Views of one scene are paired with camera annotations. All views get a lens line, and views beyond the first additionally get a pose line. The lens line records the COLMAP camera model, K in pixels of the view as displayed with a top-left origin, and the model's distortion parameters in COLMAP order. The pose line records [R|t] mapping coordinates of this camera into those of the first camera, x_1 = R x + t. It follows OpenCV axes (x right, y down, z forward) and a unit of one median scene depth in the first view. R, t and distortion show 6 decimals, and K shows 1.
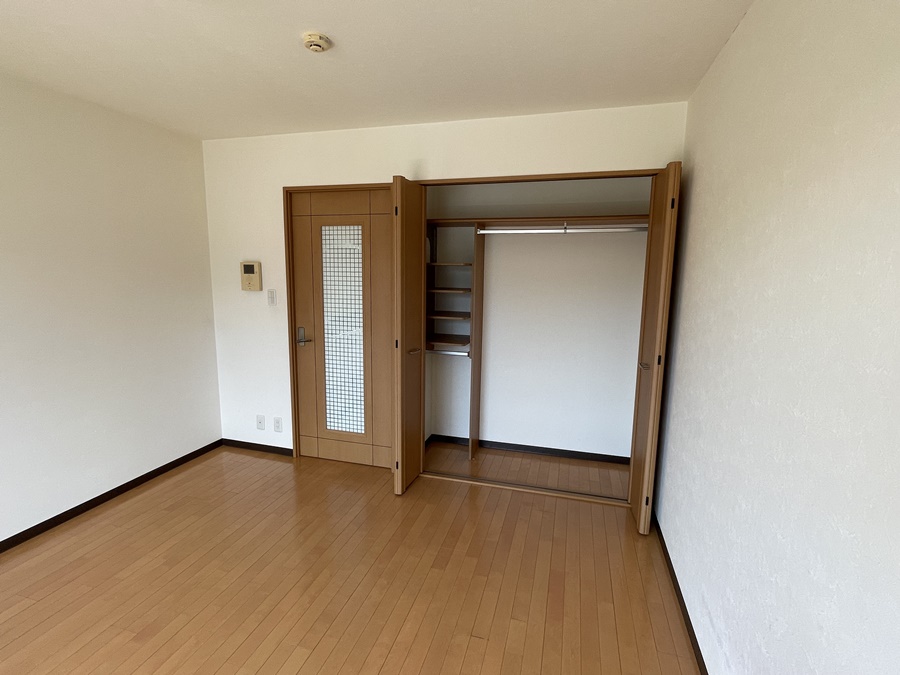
lens RADIAL K [[436.2, 0, 450.0], [0, 436.2, 337.5], [0, 0, 1]] dist [-0.001672, -0.000516]
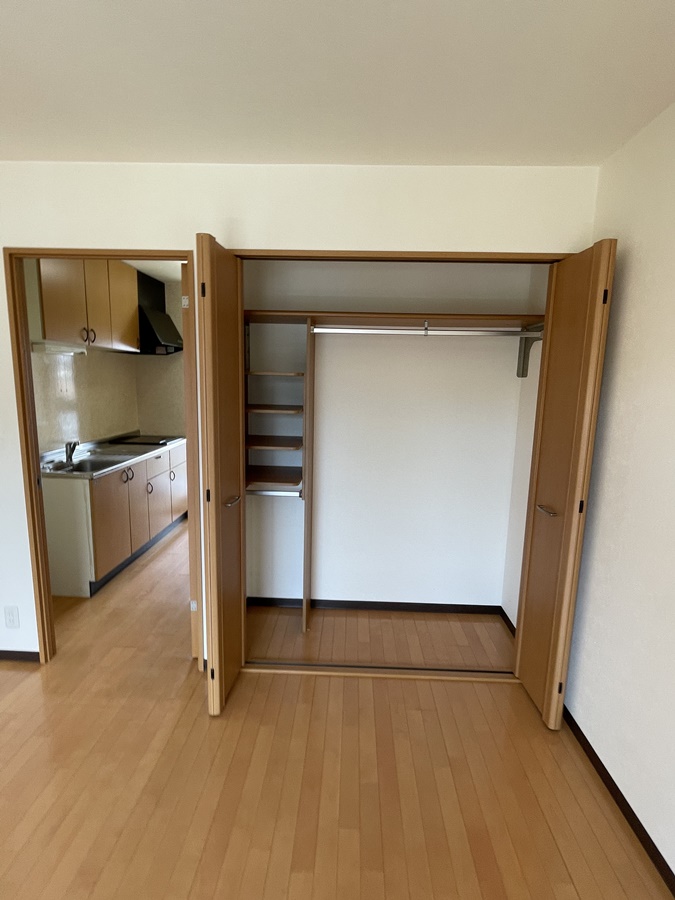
lens RADIAL K [[436.2, 0, 339.7], [0, 436.2, 447.7], [0, 0, 1]] dist [-0.001672, -0.000516]
pose [[0.970089, -0.030285, 0.240851, -0.073773], [0.027431, 0.999508, 0.015191, -0.053551], [-0.241193, -0.008129, 0.970443, 0.271255]]
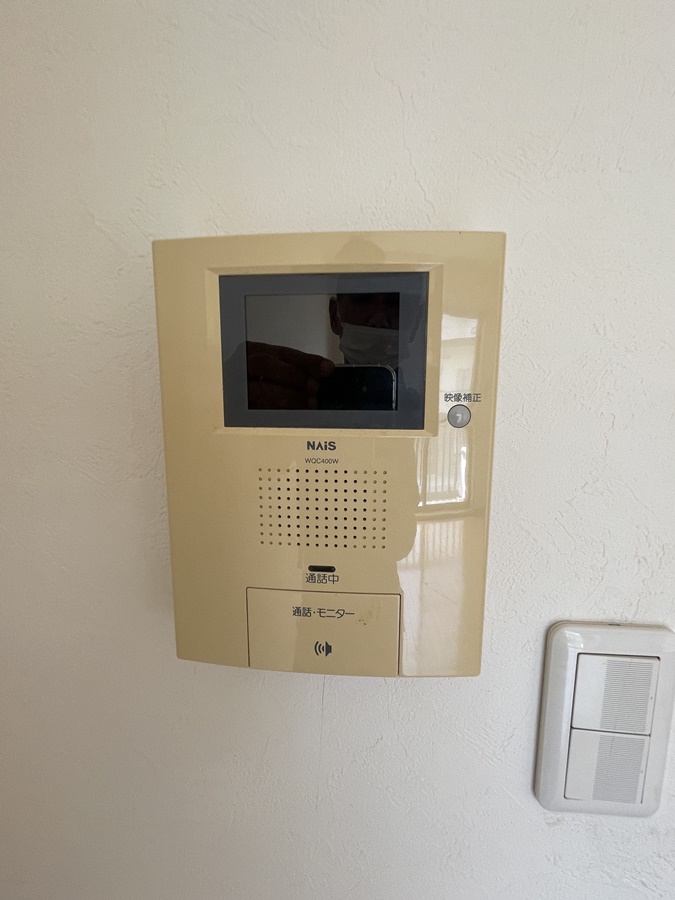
lens RADIAL K [[436.2, 0, 339.7], [0, 436.2, 447.7], [0, 0, 1]] dist [-0.001672, -0.000516]
pose [[0.981813, -0.040556, 0.185466, -0.484800], [0.039065, 0.999168, 0.011690, -0.147641], [-0.185786, -0.004232, 0.982581, 0.965619]]
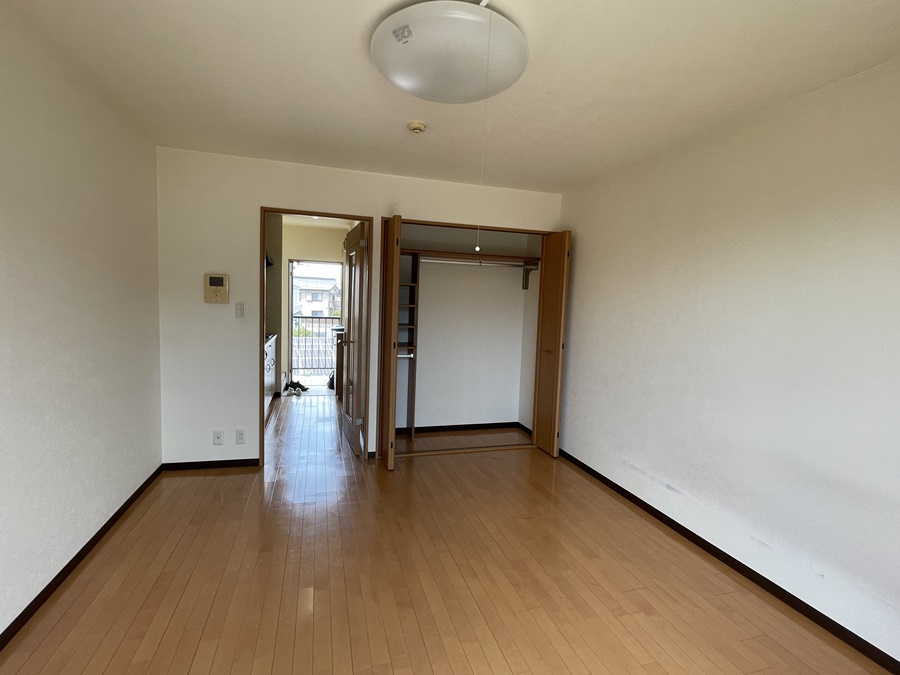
lens RADIAL K [[436.2, 0, 450.0], [0, 436.2, 337.5], [0, 0, 1]] dist [-0.001672, -0.000516]
pose [[0.841956, -0.027868, 0.538826, -0.569246], [0.058356, 0.997510, -0.039595, 0.043797], [-0.536381, 0.064781, 0.841486, -0.126170]]
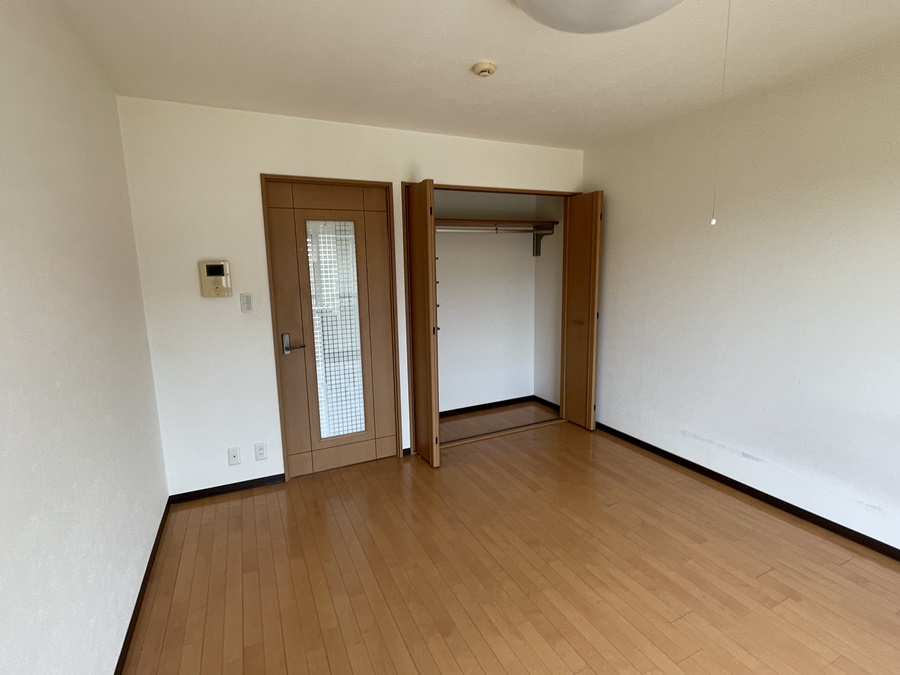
lens RADIAL K [[436.2, 0, 450.0], [0, 436.2, 337.5], [0, 0, 1]] dist [-0.001672, -0.000516]
pose [[0.747107, -0.136932, 0.650447, -0.698559], [0.132935, 0.989562, 0.055632, -0.020899], [-0.651275, 0.044904, 0.757512, 0.112822]]
